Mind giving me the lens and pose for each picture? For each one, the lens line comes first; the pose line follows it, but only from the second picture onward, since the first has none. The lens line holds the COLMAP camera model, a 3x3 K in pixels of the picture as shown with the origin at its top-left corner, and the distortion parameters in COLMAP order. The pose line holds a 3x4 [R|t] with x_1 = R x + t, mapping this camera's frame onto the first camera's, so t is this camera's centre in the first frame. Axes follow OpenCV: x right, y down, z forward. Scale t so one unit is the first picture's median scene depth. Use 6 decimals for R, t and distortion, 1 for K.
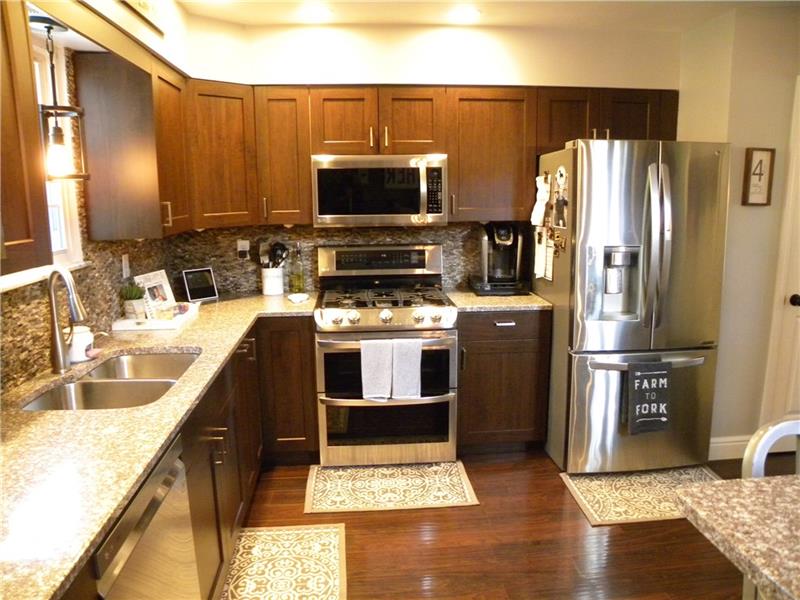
lens RADIAL K [[605.7, 0, 398.8], [0, 605.7, 302.7], [0, 0, 1]] dist [-0.139702, 0.065585]
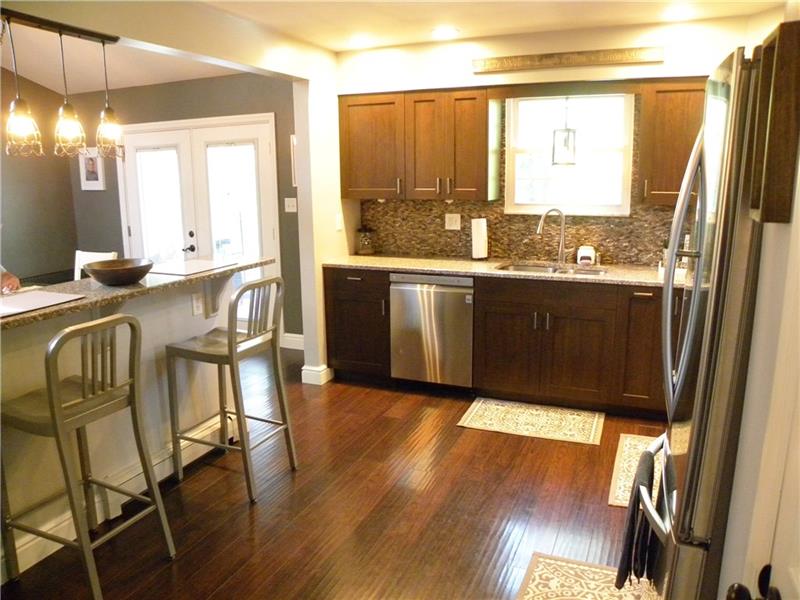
lens RADIAL K [[605.7, 0, 399.0], [0, 605.7, 300.5], [0, 0, 1]] dist [-0.139702, 0.065585]
pose [[-0.473663, 0.192774, -0.859350, 0.945030], [-0.147035, 0.944747, 0.292974, -0.179208], [0.868346, 0.265125, -0.419147, 0.923566]]
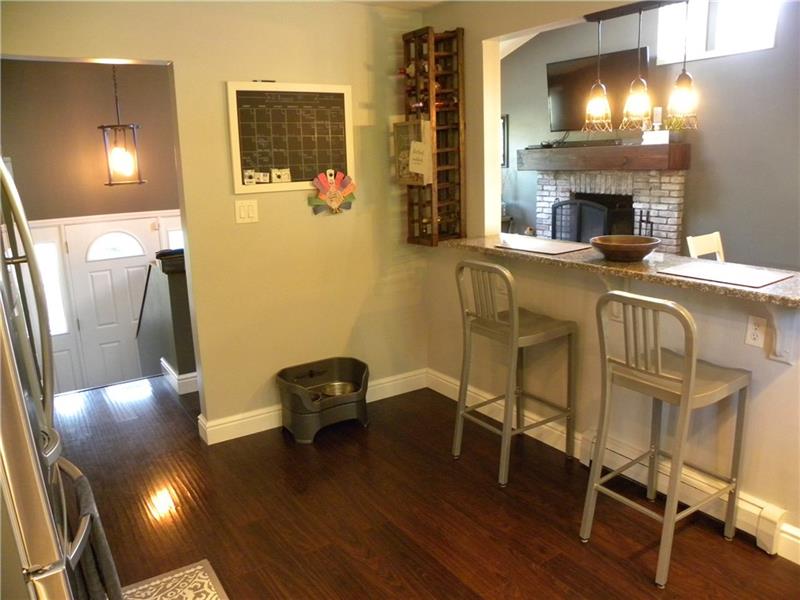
lens RADIAL K [[605.7, 0, 394.0], [0, 605.7, 304.7], [0, 0, 1]] dist [-0.139702, 0.065585]
pose [[-0.467167, -0.178112, 0.866043, -0.160847], [0.193189, 0.935270, 0.296561, -0.150030], [-0.862805, 0.305854, -0.402518, 0.854072]]
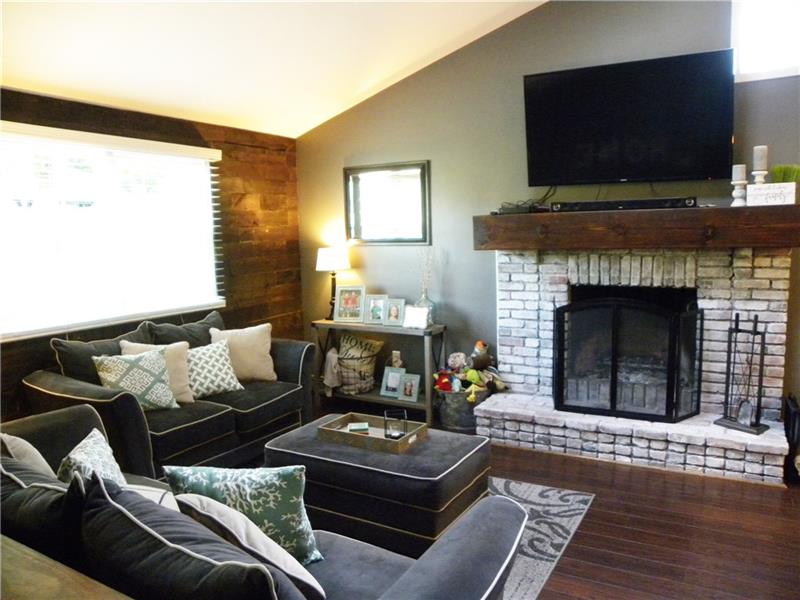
lens RADIAL K [[605.7, 0, 398.0], [0, 605.7, 306.7], [0, 0, 1]] dist [-0.139702, 0.065585]
pose [[-0.818189, -0.038273, 0.573675, 1.055799], [0.139403, 0.954803, 0.262520, -0.121094], [-0.557794, 0.294763, -0.775874, 0.561132]]
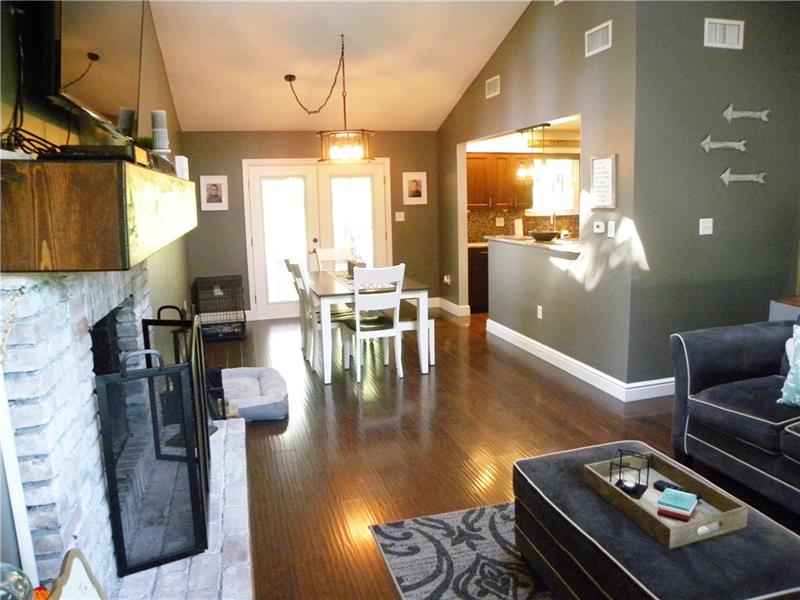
lens RADIAL K [[605.7, 0, 402.2], [0, 605.7, 299.5], [0, 0, 1]] dist [-0.139702, 0.065585]
pose [[0.185188, 0.171412, -0.967638, 2.166763], [-0.160831, 0.976680, 0.142234, 0.070943], [0.969453, 0.129286, 0.208438, -0.542477]]
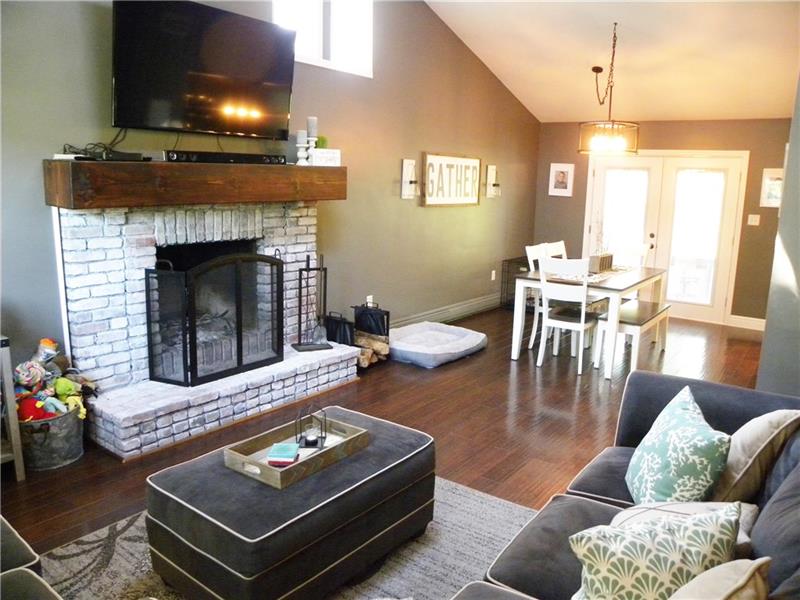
lens RADIAL K [[605.7, 0, 401.4], [0, 605.7, 303.4], [0, 0, 1]] dist [-0.139702, 0.065585]
pose [[-0.669192, 0.140728, -0.729642, 2.067121], [-0.152840, 0.934843, 0.320483, -0.100339], [0.727201, 0.325983, -0.604080, 0.366391]]
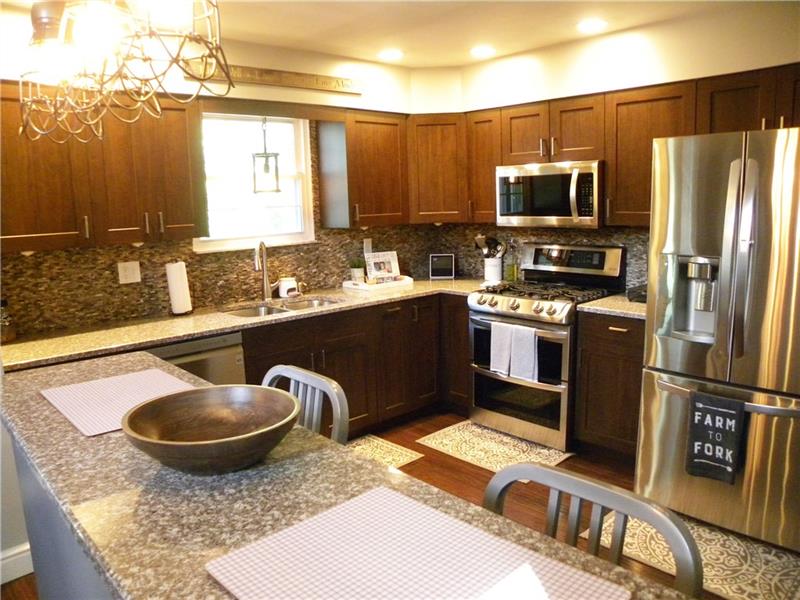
lens RADIAL K [[605.7, 0, 394.2], [0, 605.7, 301.1], [0, 0, 1]] dist [-0.139702, 0.065585]
pose [[0.610686, 0.124437, -0.782035, 0.720768], [-0.122847, 0.990507, 0.061679, -0.025977], [0.782286, 0.058404, 0.620175, 0.107843]]
